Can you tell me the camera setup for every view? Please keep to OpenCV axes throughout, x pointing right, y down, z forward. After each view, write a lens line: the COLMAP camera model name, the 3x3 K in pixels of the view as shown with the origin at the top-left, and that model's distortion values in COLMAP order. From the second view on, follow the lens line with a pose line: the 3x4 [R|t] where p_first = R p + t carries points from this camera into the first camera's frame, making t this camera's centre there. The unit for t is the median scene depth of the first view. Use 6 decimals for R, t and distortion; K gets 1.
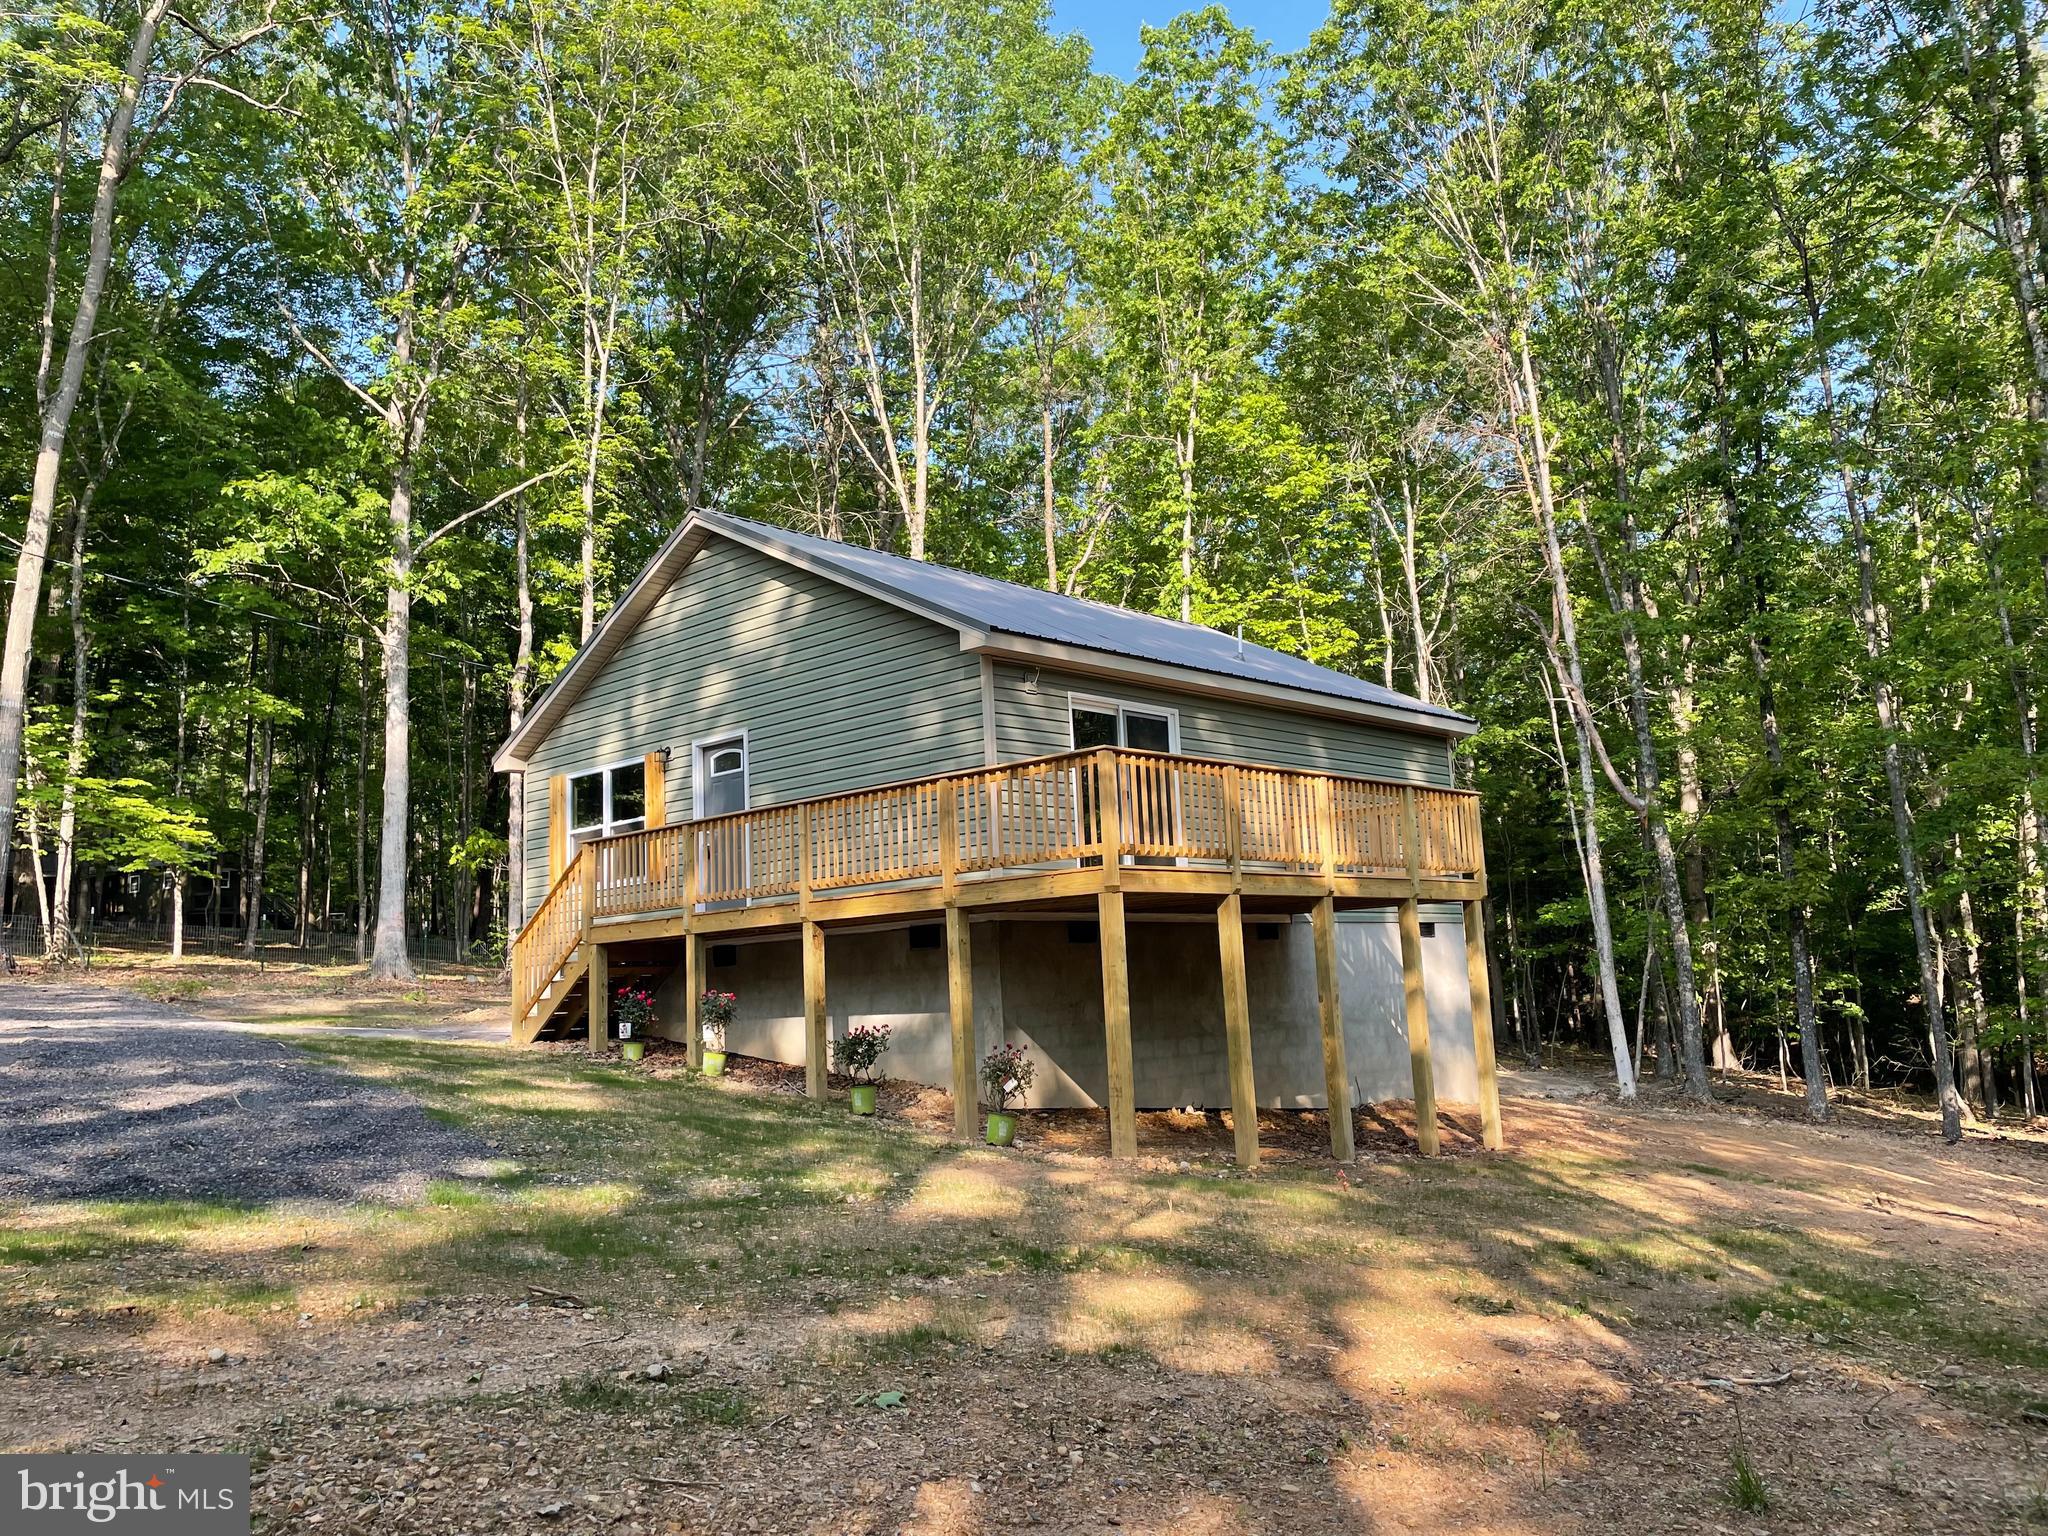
lens RADIAL K [[1543.9, 0, 1028.6], [0, 1543.9, 774.5], [0, 0, 1]] dist [0.091203, -0.123373]
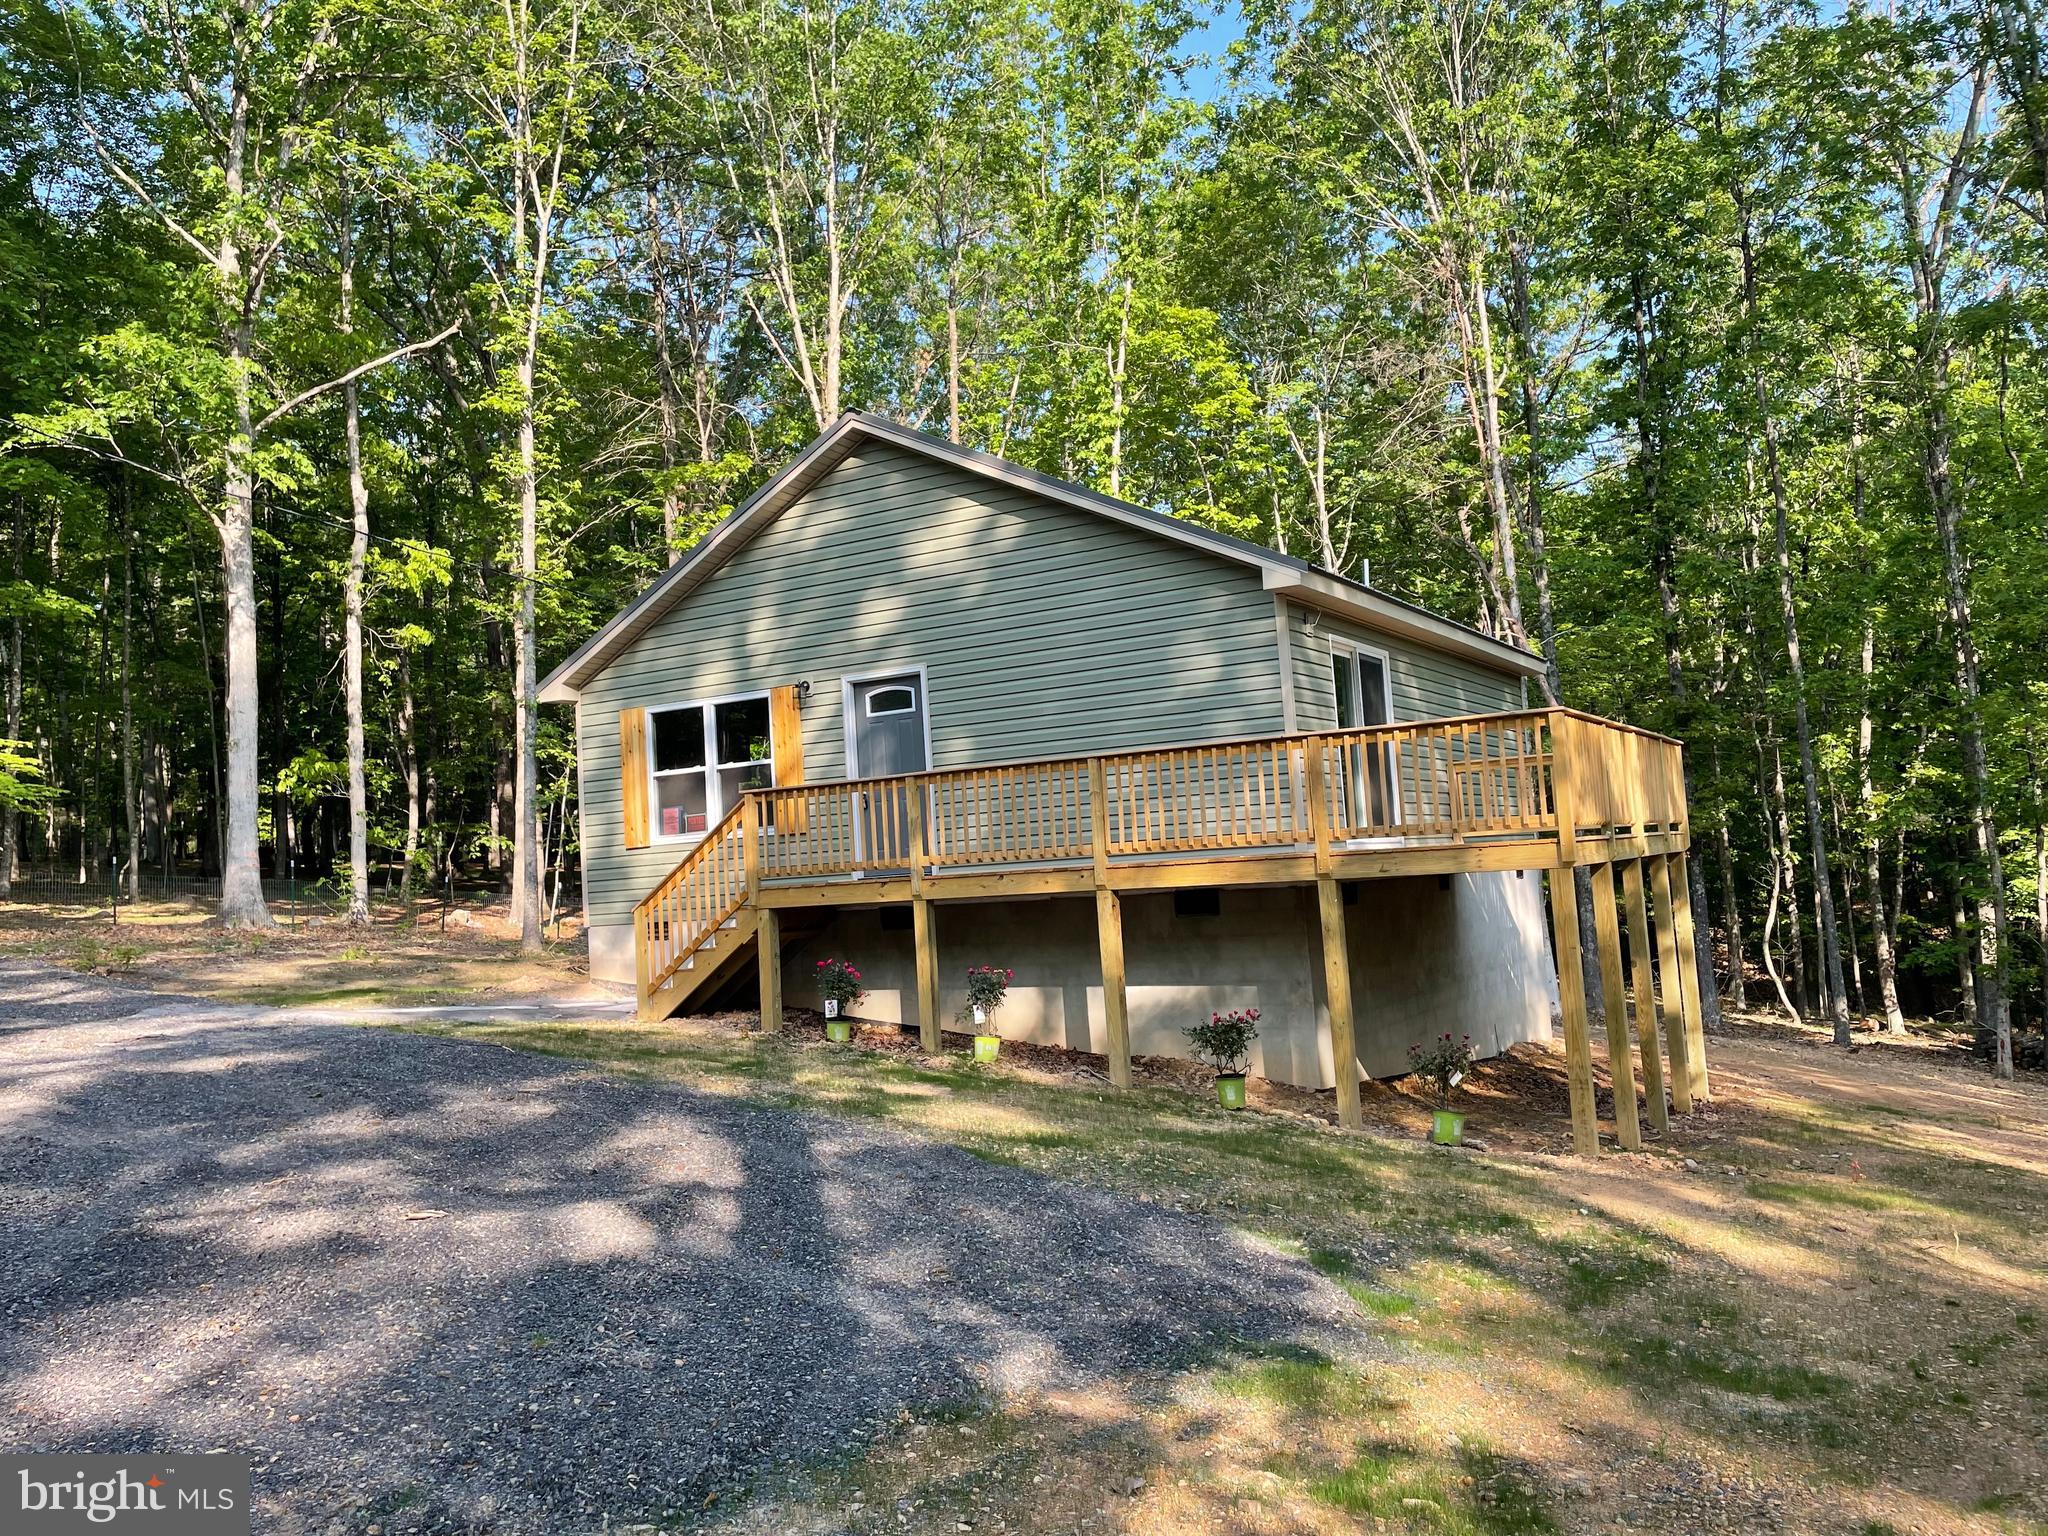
lens RADIAL K [[1543.9, 0, 1021.8], [0, 1543.9, 757.1], [0, 0, 1]] dist [0.091203, -0.123373]
pose [[0.975140, 0.002890, 0.221570, -0.285916], [-0.014199, 0.998675, 0.049463, -0.018583], [-0.221133, -0.051380, 0.973889, 0.107628]]
